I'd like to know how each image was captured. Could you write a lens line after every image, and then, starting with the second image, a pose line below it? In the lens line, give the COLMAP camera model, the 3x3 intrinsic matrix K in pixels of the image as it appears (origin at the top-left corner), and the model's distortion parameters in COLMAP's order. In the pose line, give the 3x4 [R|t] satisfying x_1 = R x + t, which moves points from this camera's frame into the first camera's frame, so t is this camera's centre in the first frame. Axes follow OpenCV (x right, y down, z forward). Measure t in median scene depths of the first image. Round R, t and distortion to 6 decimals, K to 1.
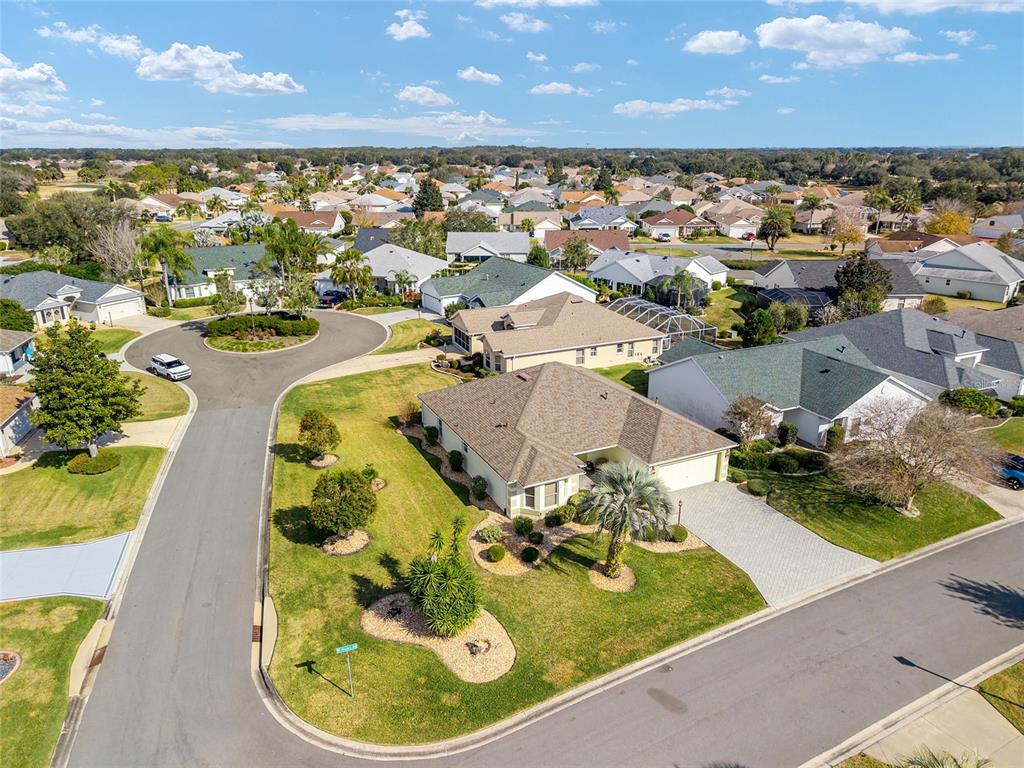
lens RADIAL K [[686.9, 0, 507.7], [0, 686.9, 381.9], [0, 0, 1]] dist [0.005806, -0.001944]
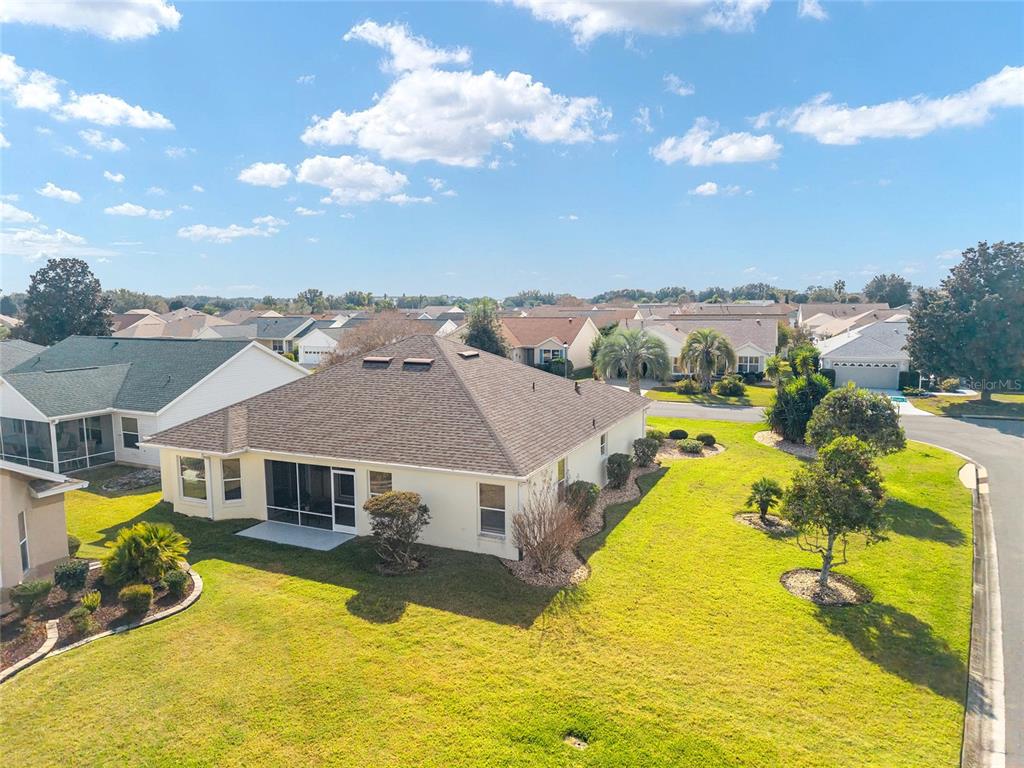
lens RADIAL K [[686.9, 0, 507.7], [0, 686.9, 381.9], [0, 0, 1]] dist [0.005806, -0.001944]
pose [[-0.632250, -0.082061, 0.770406, -0.607441], [0.261726, 0.913296, 0.312073, -0.215949], [-0.729218, 0.398944, -0.555954, 1.768890]]
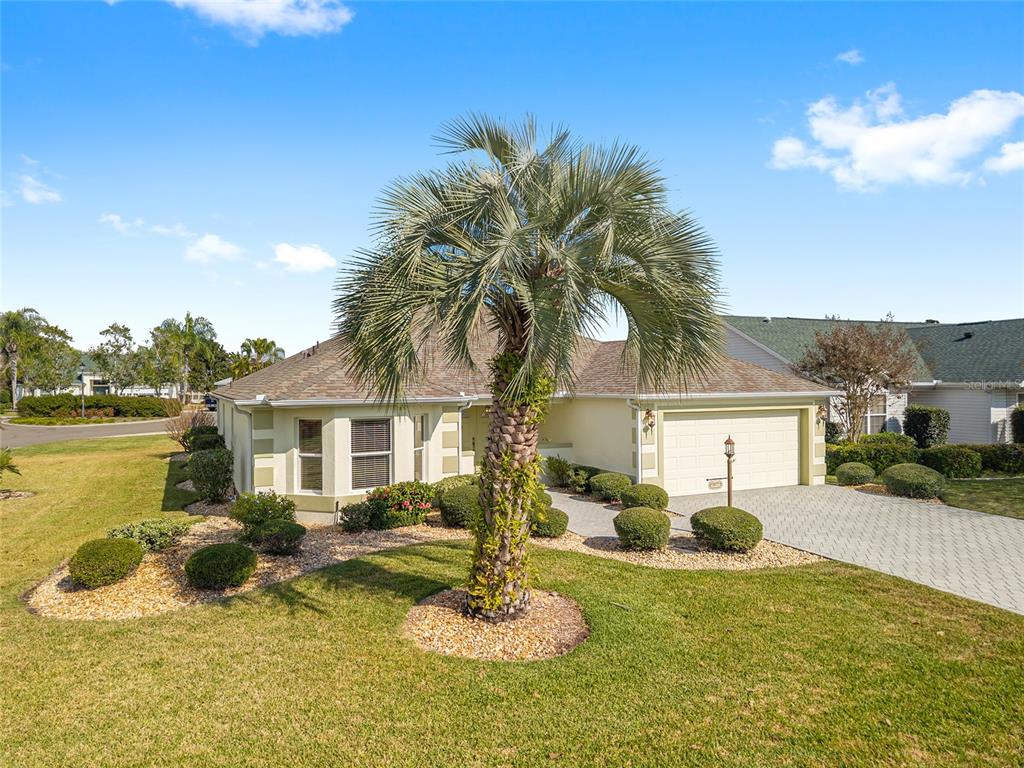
lens RADIAL K [[686.9, 0, 507.7], [0, 686.9, 381.9], [0, 0, 1]] dist [0.005806, -0.001944]
pose [[0.999971, -0.000533, -0.007658, 0.159403], [-0.001971, 0.946310, -0.323255, 0.282419], [0.007419, 0.323260, 0.946281, 0.734621]]
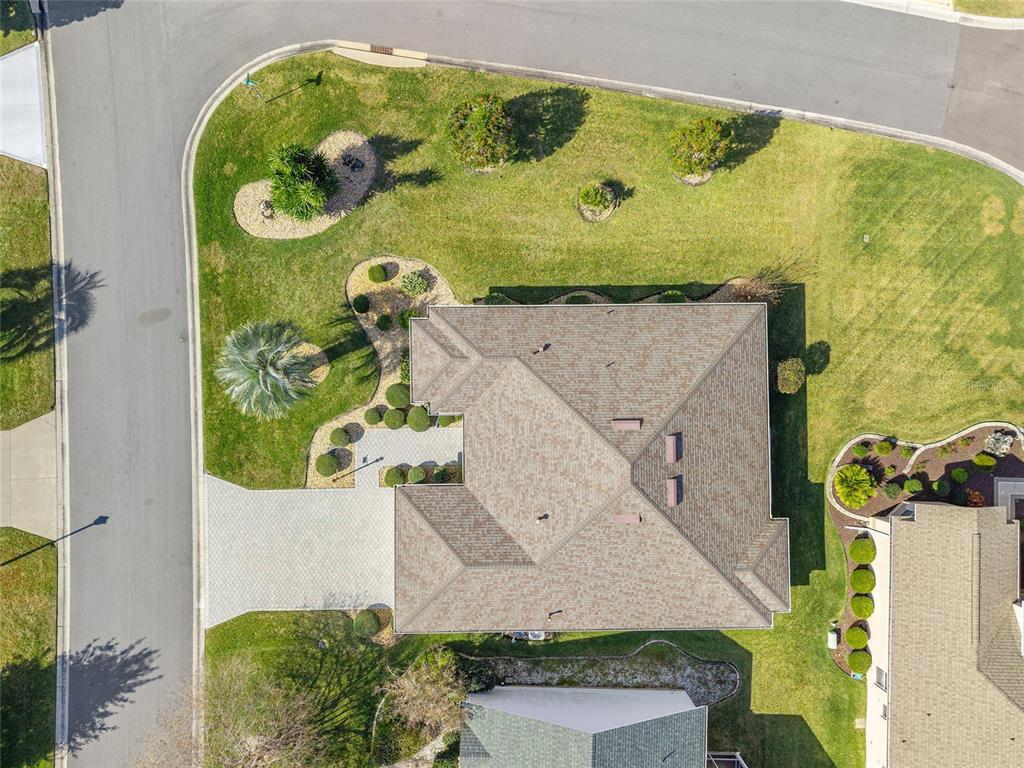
lens RADIAL K [[686.9, 0, 507.7], [0, 686.9, 381.9], [0, 0, 1]] dist [0.005806, -0.001944]
pose [[-0.428367, 0.903206, -0.026836, 0.071009], [-0.306708, -0.117400, 0.944536, -0.764950], [0.849960, 0.412839, 0.327311, 0.922553]]
